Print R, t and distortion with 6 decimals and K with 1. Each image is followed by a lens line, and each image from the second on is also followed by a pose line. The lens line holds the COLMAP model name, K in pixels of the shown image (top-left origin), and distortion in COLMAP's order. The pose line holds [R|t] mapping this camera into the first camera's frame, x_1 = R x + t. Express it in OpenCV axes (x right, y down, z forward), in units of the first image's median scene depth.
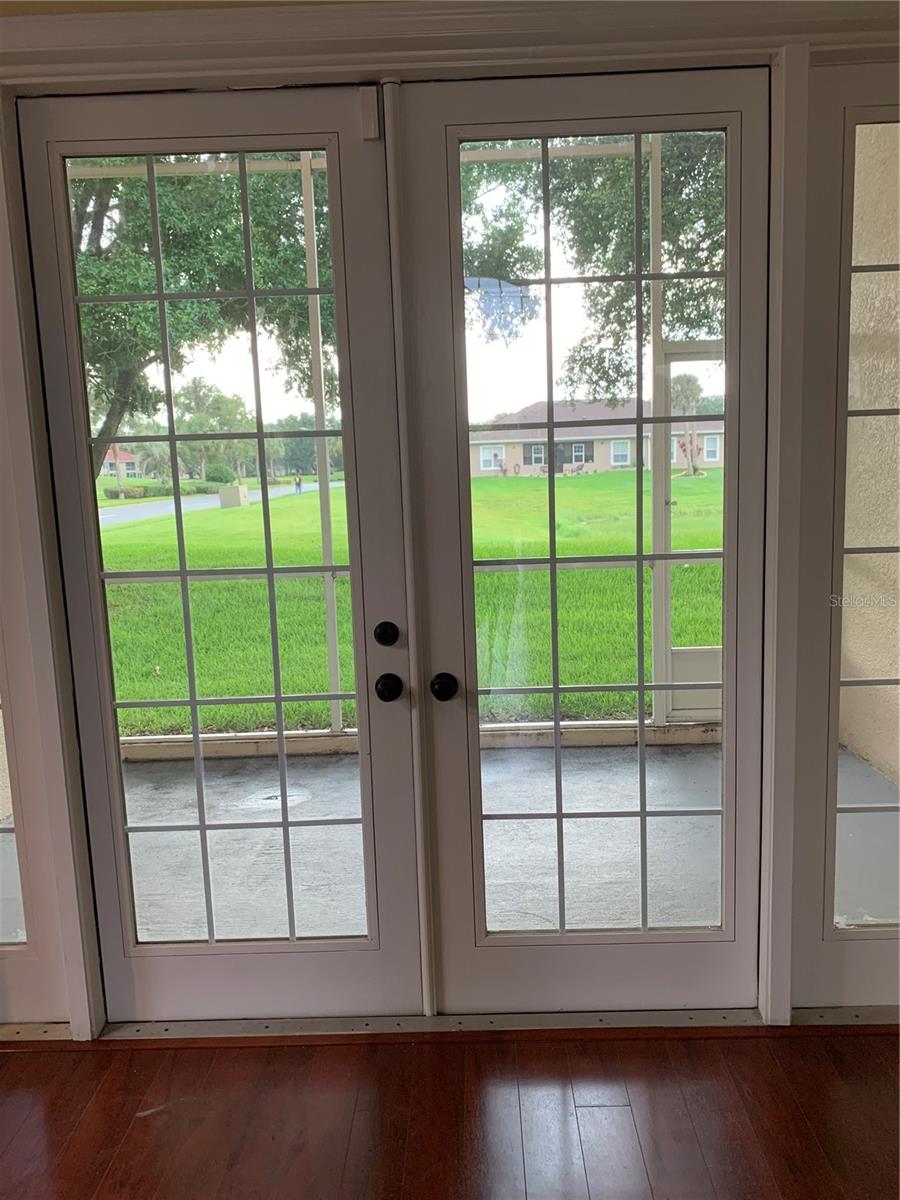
lens RADIAL K [[928.6, 0, 450.9], [0, 928.6, 595.8], [0, 0, 1]] dist [0.003522, -0.005800]
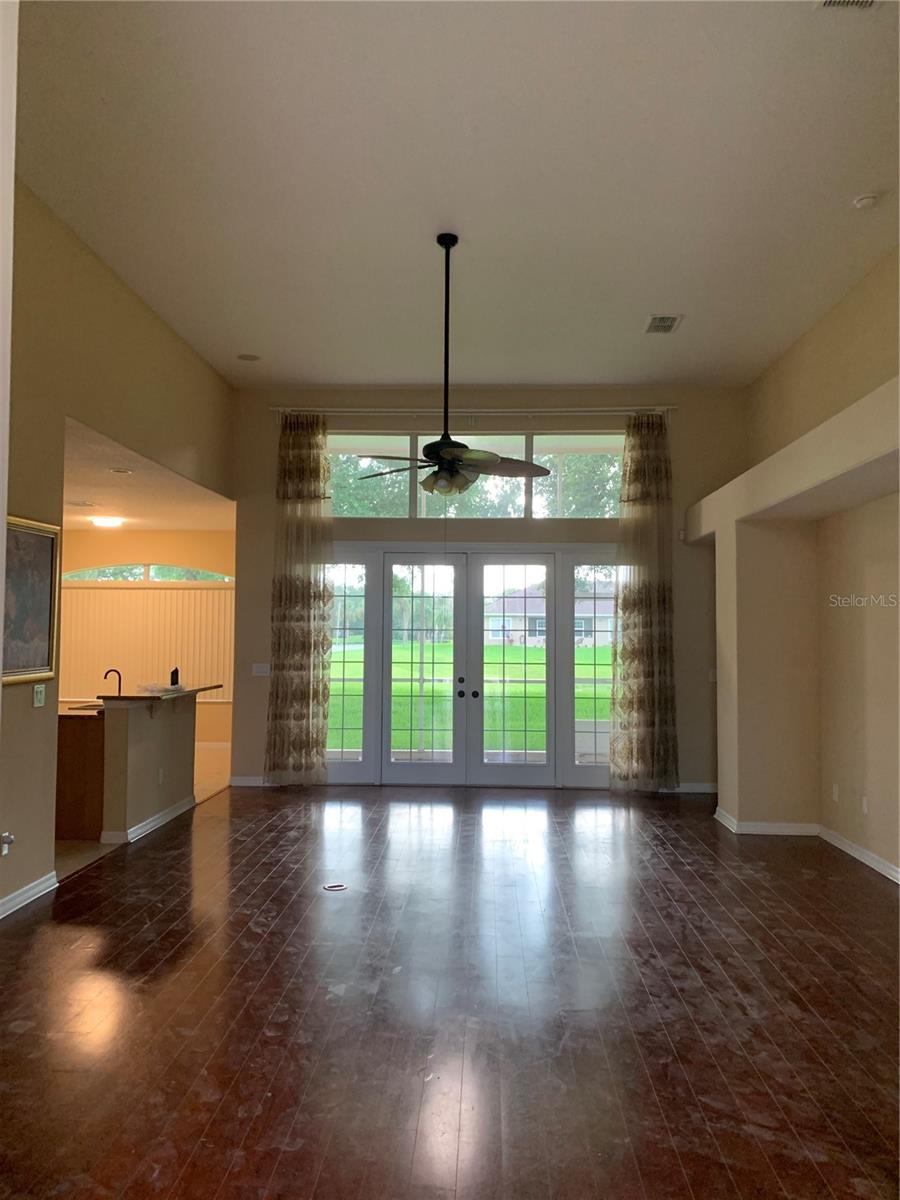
lens RADIAL K [[928.6, 0, 450.9], [0, 928.6, 595.8], [0, 0, 1]] dist [0.003522, -0.005800]
pose [[0.998941, 0.042485, -0.017648, -0.056390], [-0.044953, 0.982991, -0.178068, 0.374235], [0.009783, 0.178673, 0.983860, -2.805126]]
